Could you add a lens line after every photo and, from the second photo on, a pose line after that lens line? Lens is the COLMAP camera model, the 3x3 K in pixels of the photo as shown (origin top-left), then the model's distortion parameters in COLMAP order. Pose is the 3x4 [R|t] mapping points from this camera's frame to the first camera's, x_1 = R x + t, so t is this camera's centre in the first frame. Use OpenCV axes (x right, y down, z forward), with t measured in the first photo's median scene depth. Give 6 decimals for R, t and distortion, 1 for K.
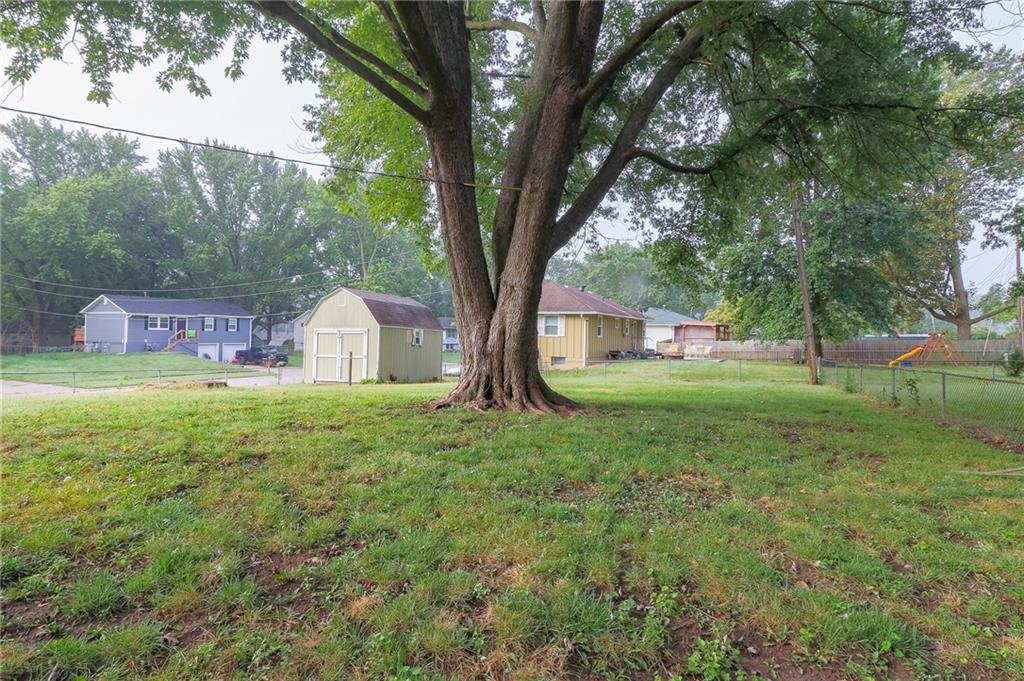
lens RADIAL K [[527.1, 0, 512.6], [0, 527.1, 339.8], [0, 0, 1]] dist [-0.012209, -0.005791]
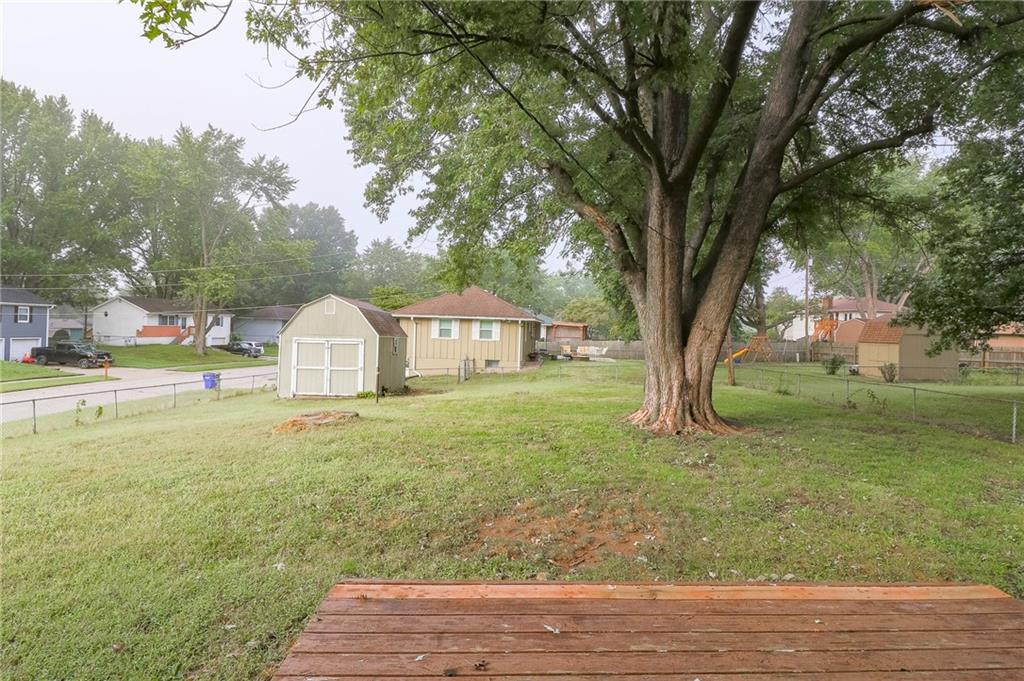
lens RADIAL K [[527.1, 0, 514.7], [0, 527.1, 340.8], [0, 0, 1]] dist [-0.012209, -0.005791]
pose [[0.927891, 0.003986, 0.372830, -0.364944], [-0.013174, 0.999669, 0.022099, -0.041354], [-0.372619, -0.025417, 0.927636, 0.014486]]
